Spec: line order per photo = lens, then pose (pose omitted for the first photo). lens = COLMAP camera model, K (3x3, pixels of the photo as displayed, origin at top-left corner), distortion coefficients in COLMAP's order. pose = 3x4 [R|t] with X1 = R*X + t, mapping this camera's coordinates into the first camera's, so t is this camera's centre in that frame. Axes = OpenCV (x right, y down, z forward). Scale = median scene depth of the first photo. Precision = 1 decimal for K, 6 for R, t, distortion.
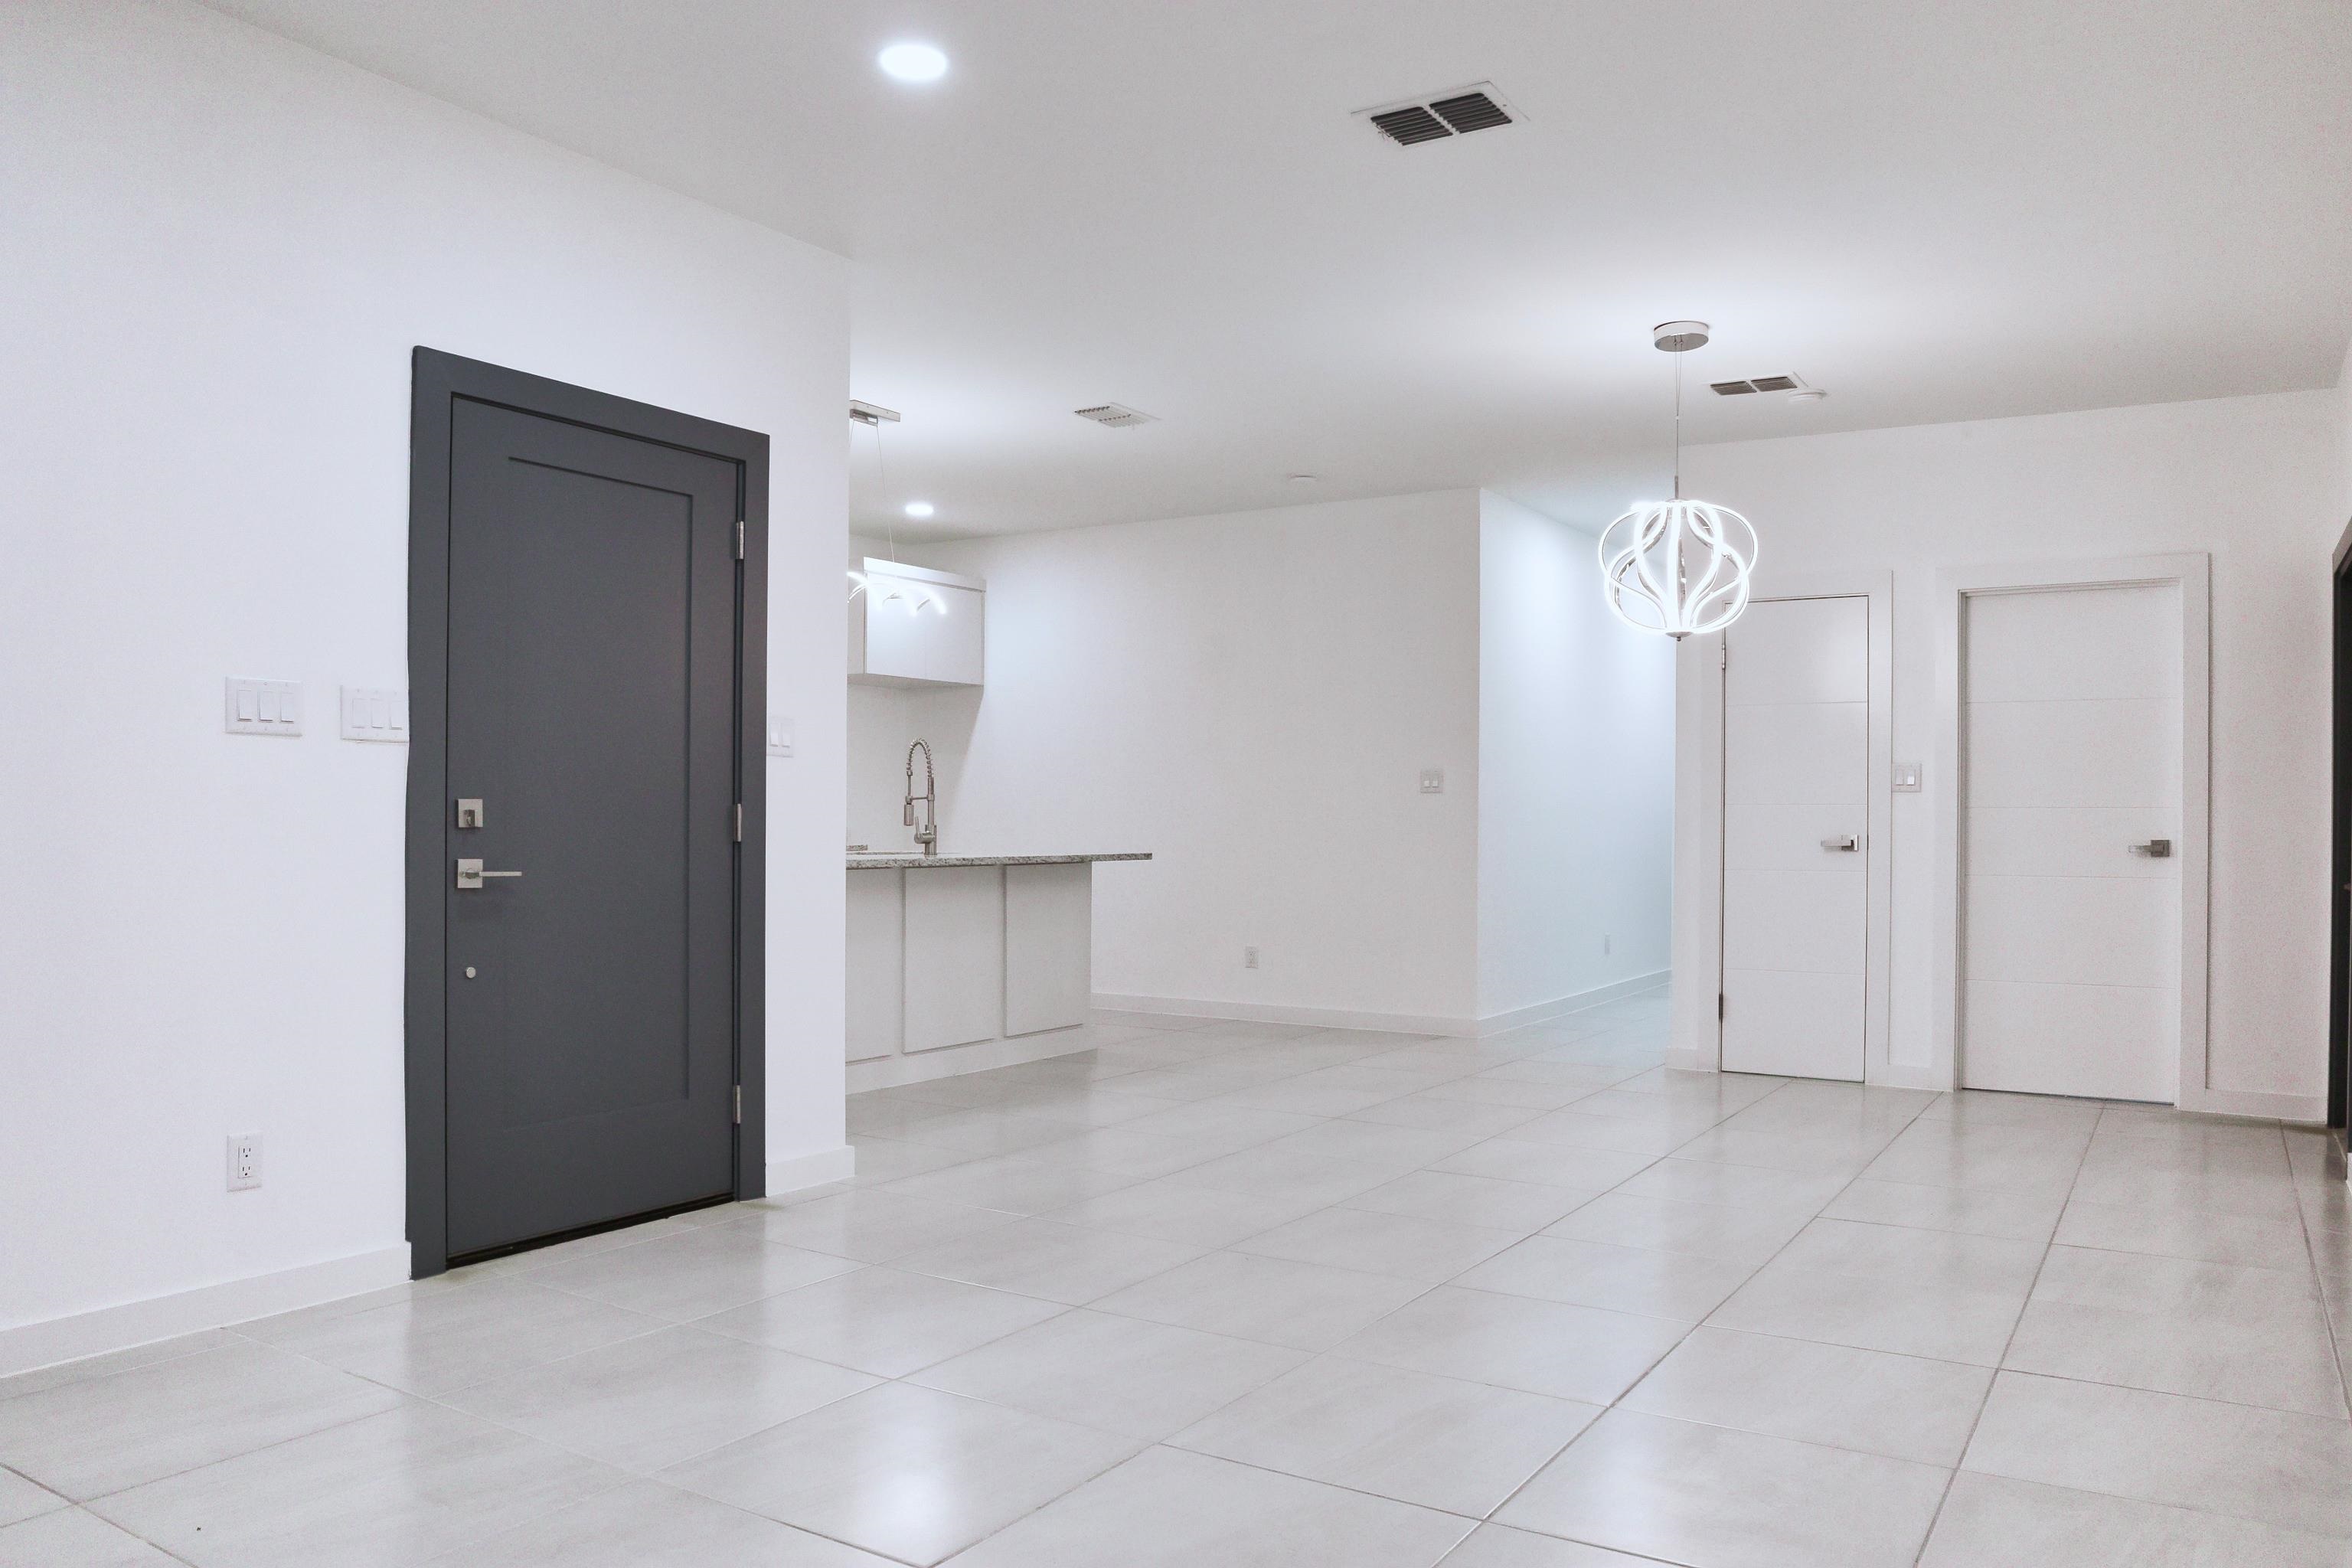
lens RADIAL K [[1690.4, 0, 1187.4], [0, 1690.4, 808.1], [0, 0, 1]] dist [-0.123085, 0.070755]
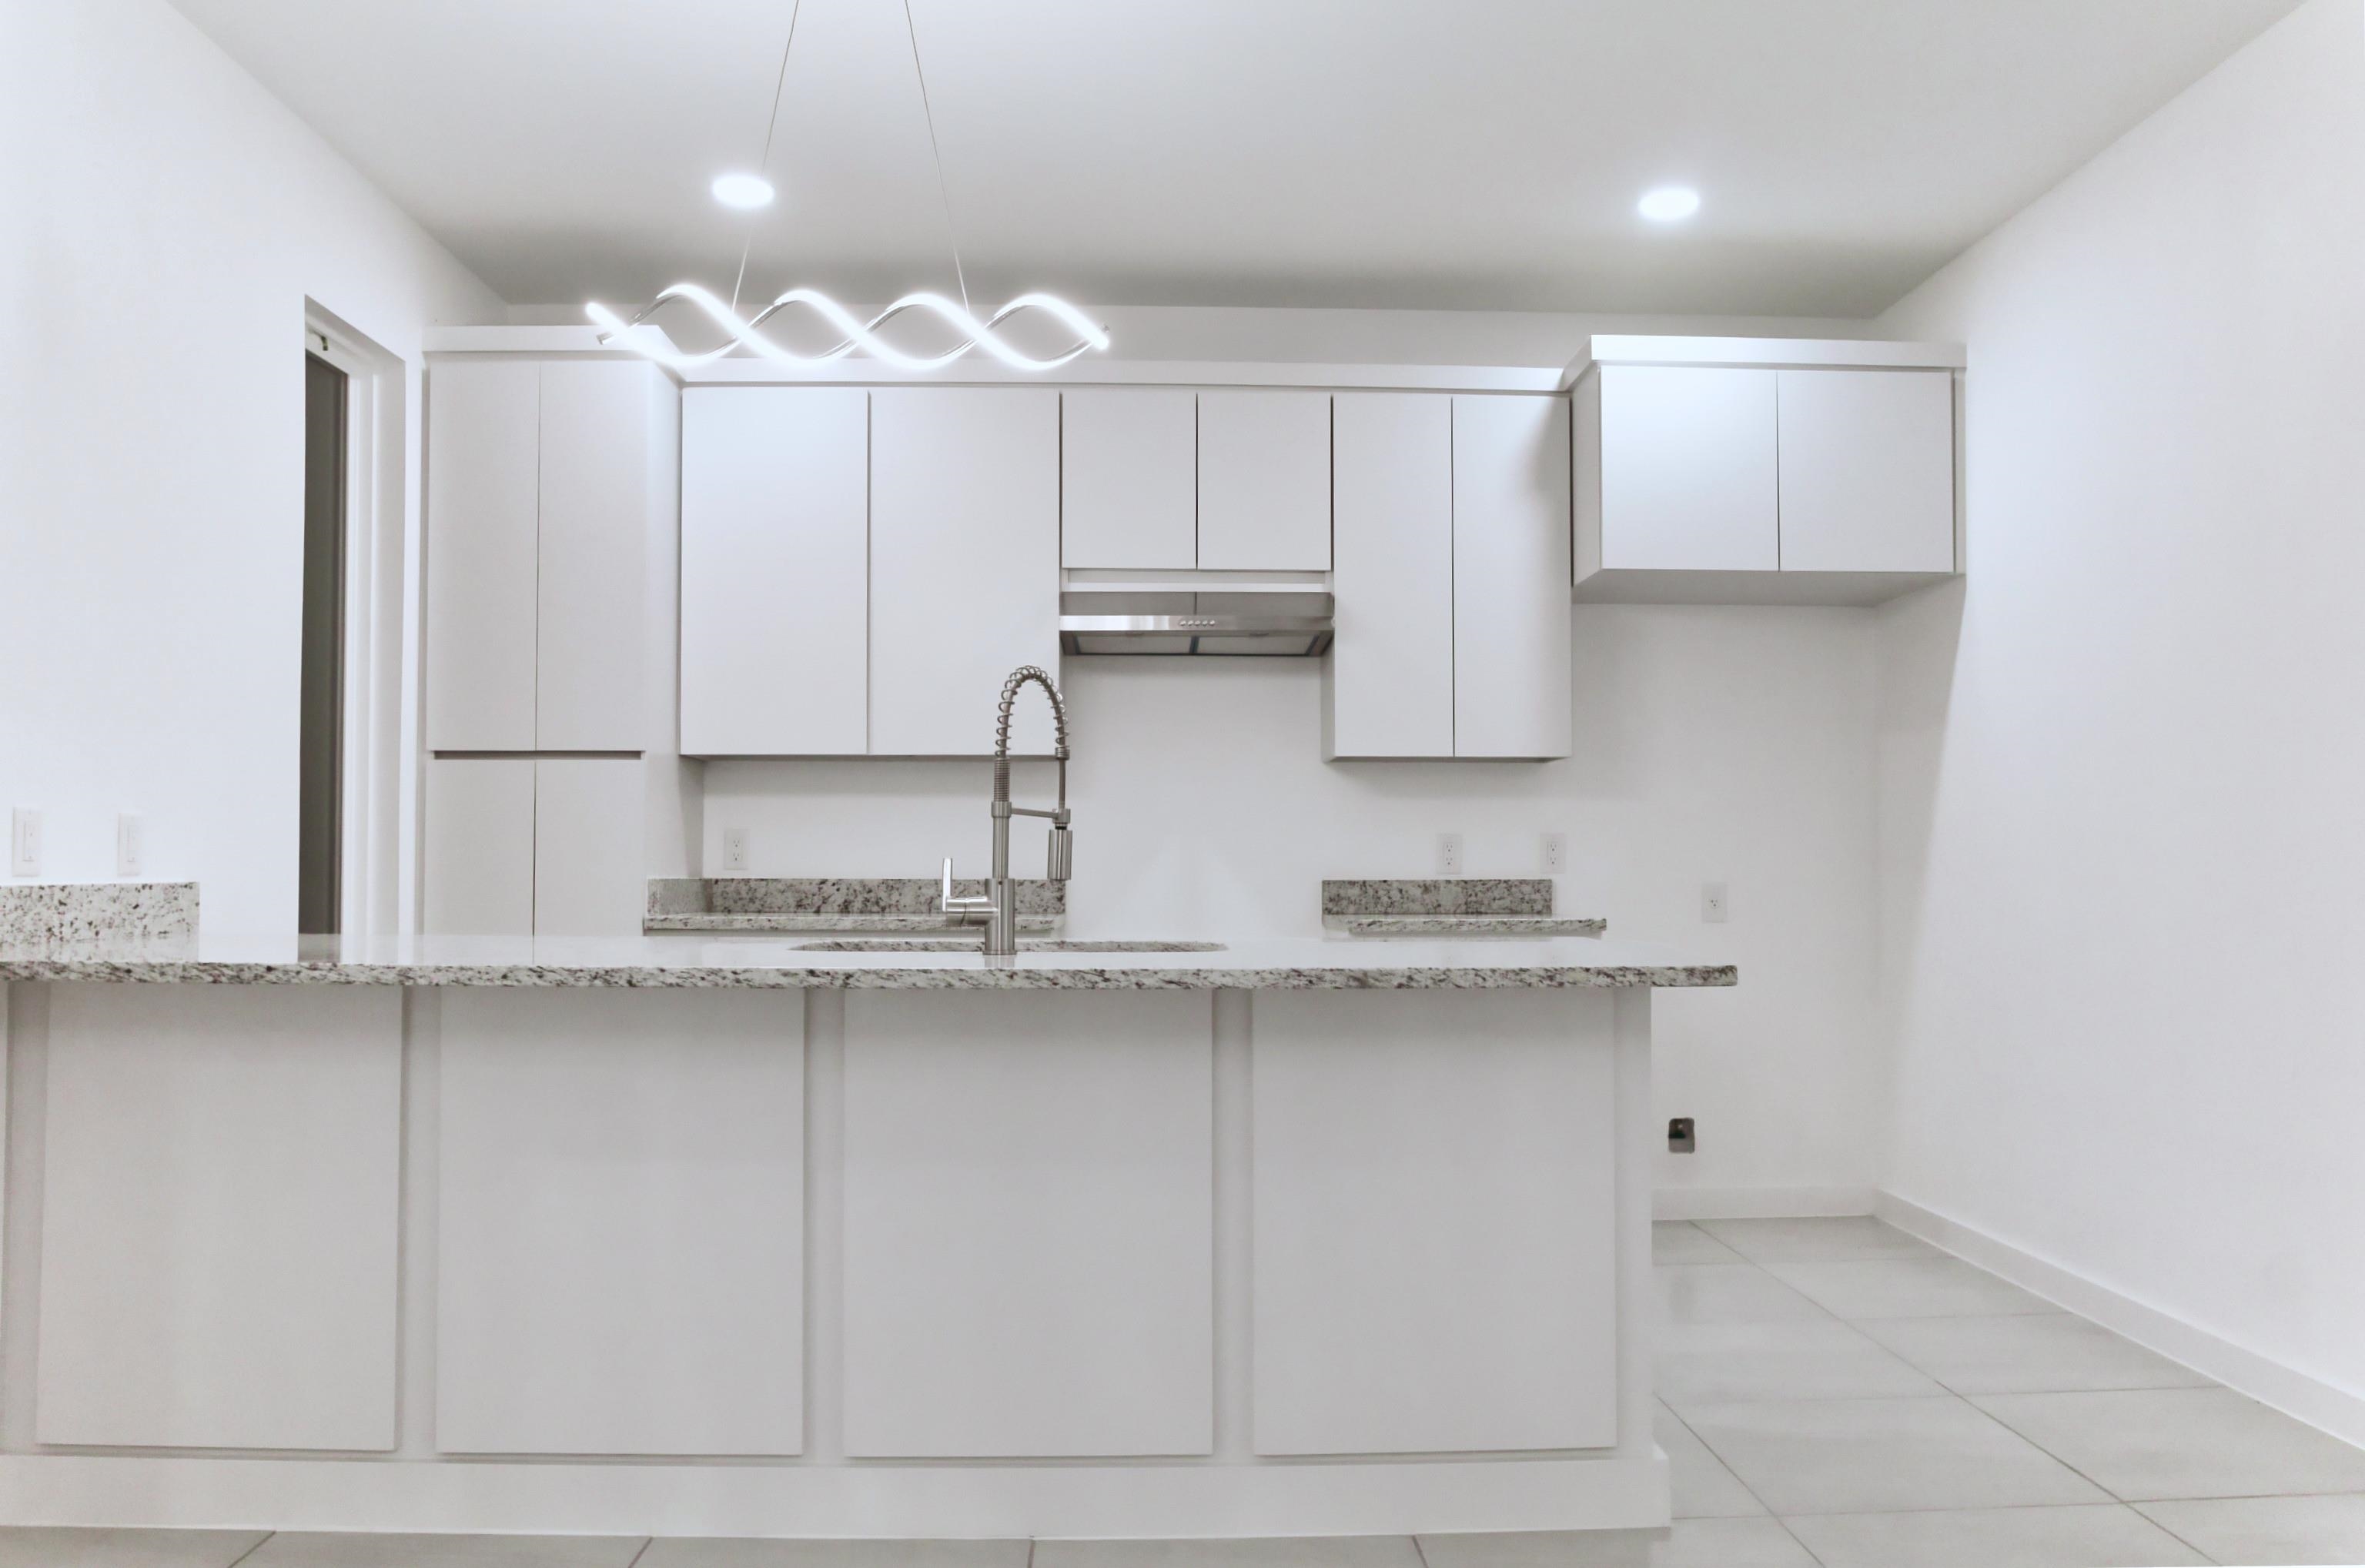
lens RADIAL K [[1751.7, 0, 1196.2], [0, 1751.7, 822.8], [0, 0, 1]] dist [-0.084178, 0.010376]
pose [[0.561795, -0.028057, -0.826801, 0.221157], [0.008935, 0.999572, -0.027848, 0.009607], [0.827228, 0.008257, 0.561805, 0.863171]]
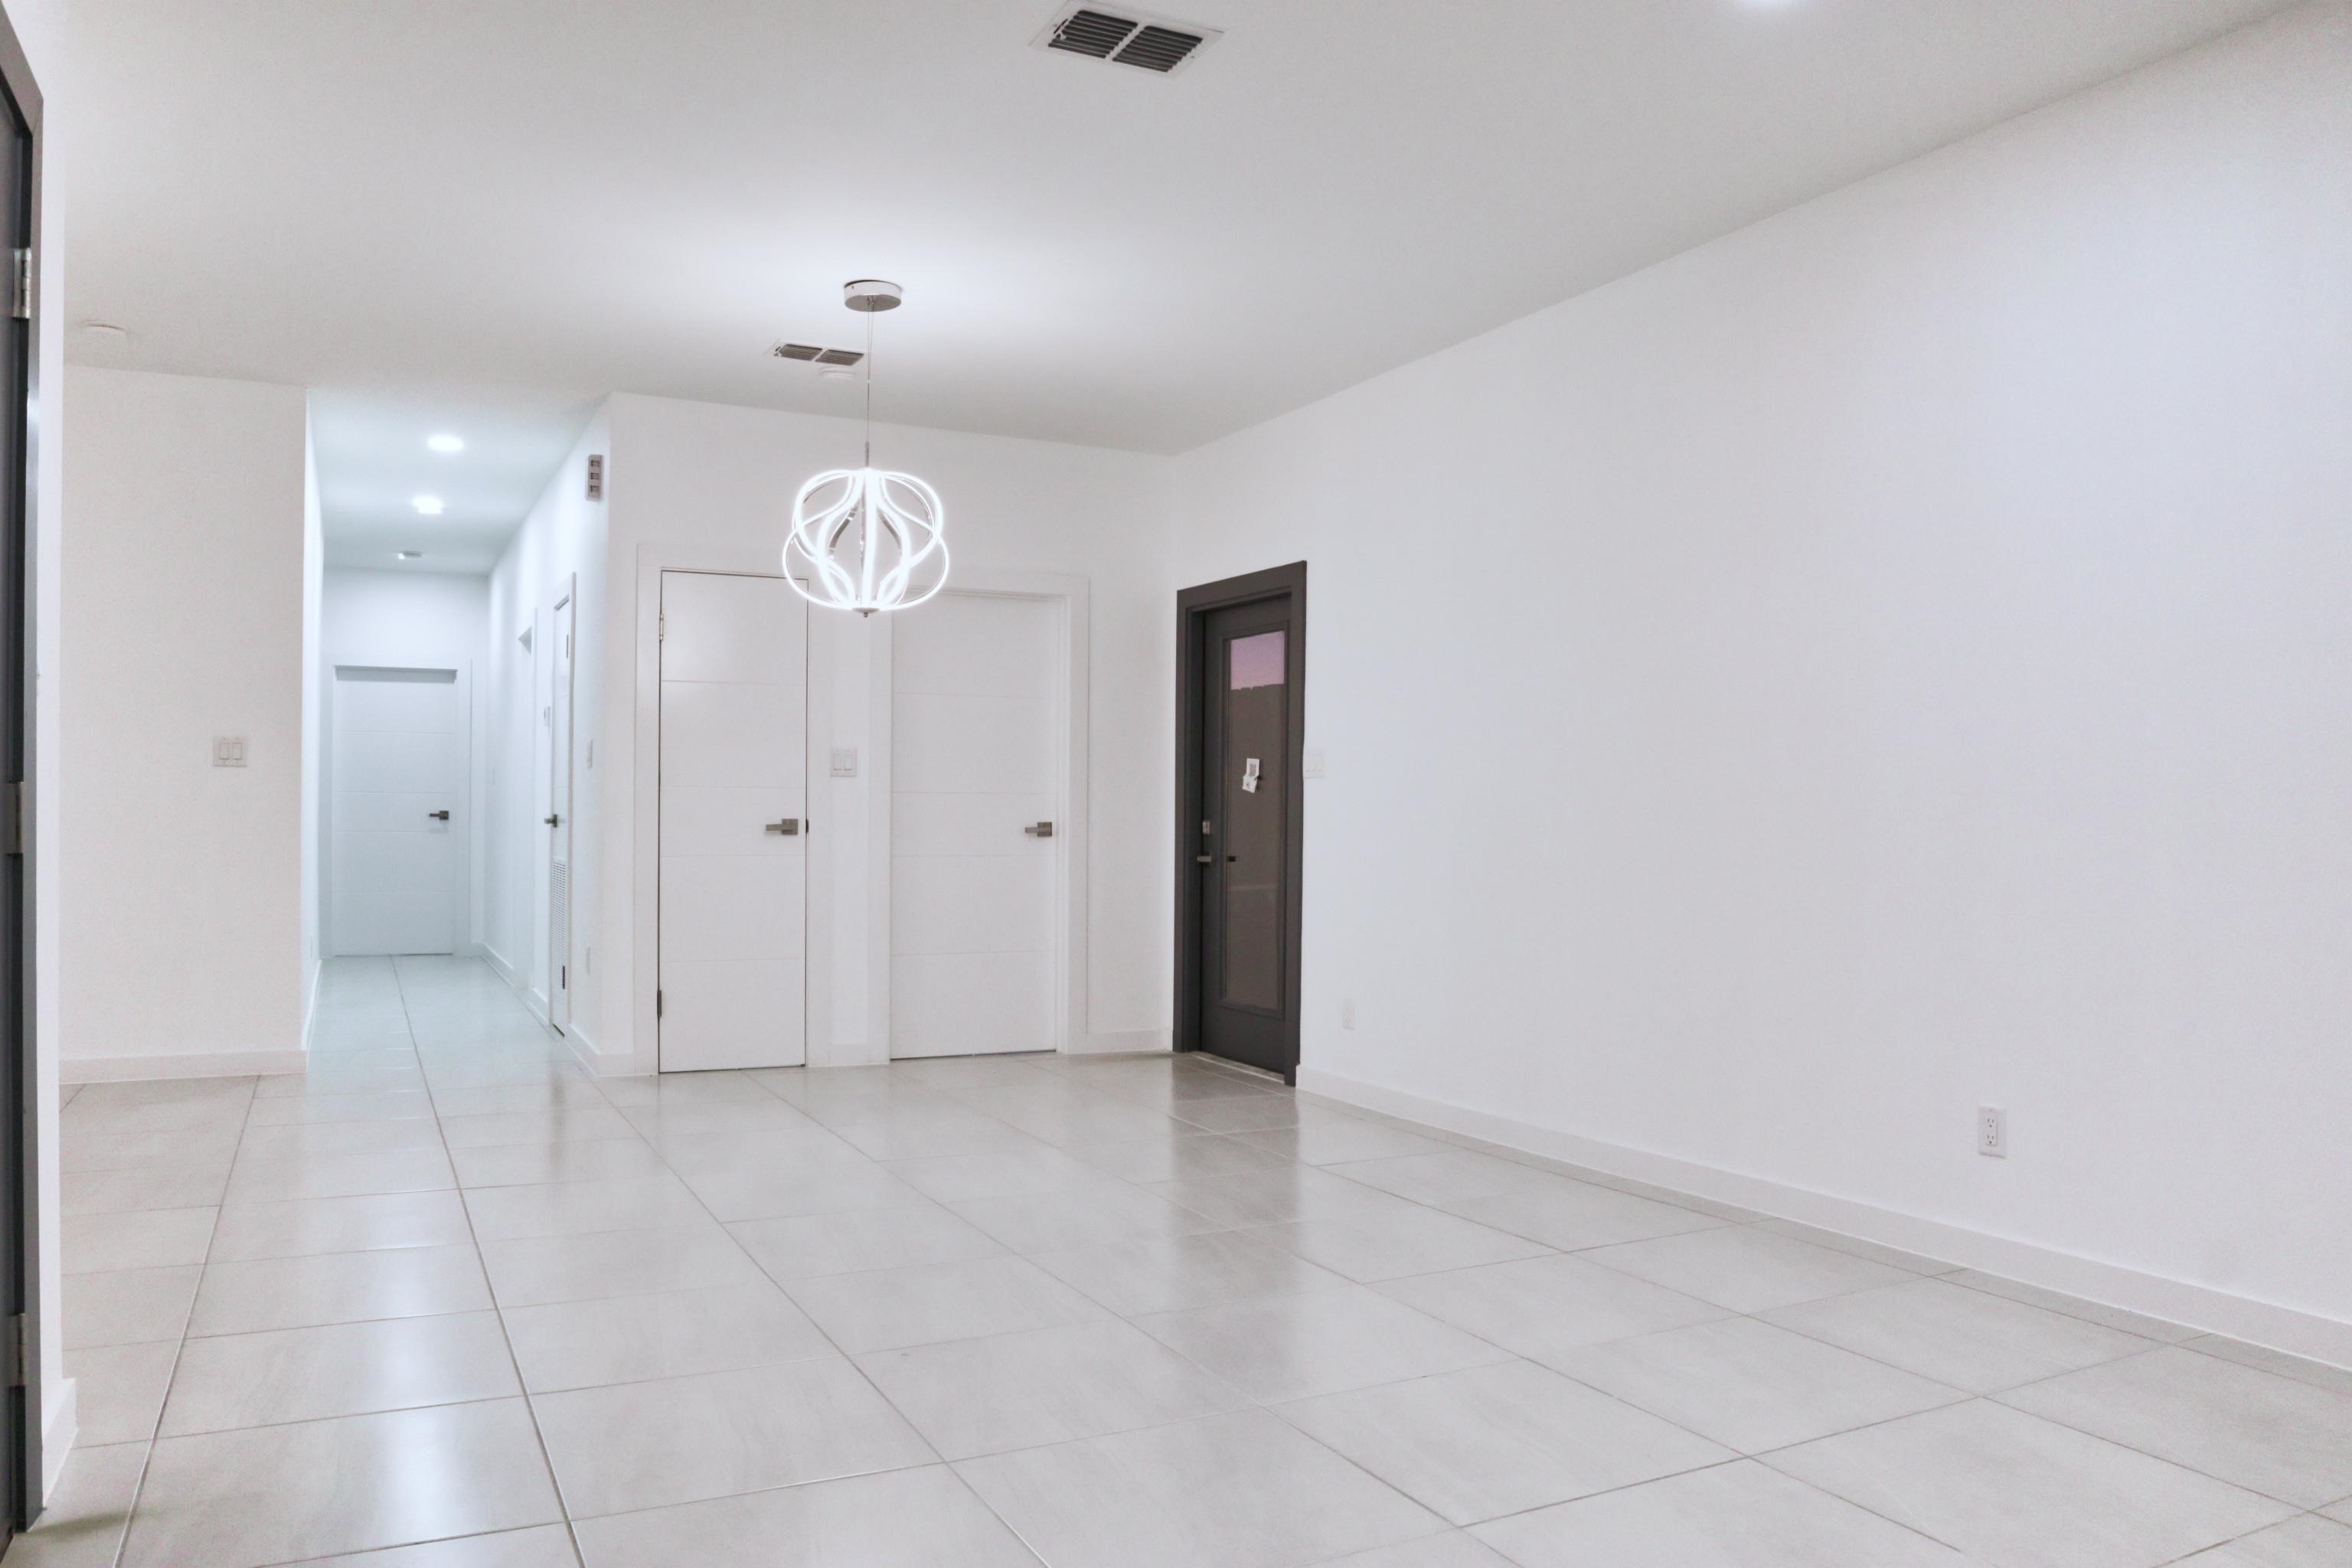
lens RADIAL K [[1690.4, 0, 1187.4], [0, 1690.4, 808.1], [0, 0, 1]] dist [-0.123085, 0.070755]
pose [[0.507422, -0.003447, 0.861691, -0.365179], [-0.011441, 0.999877, 0.010737, -0.003704], [-0.861622, -0.015307, 0.507320, 0.302018]]
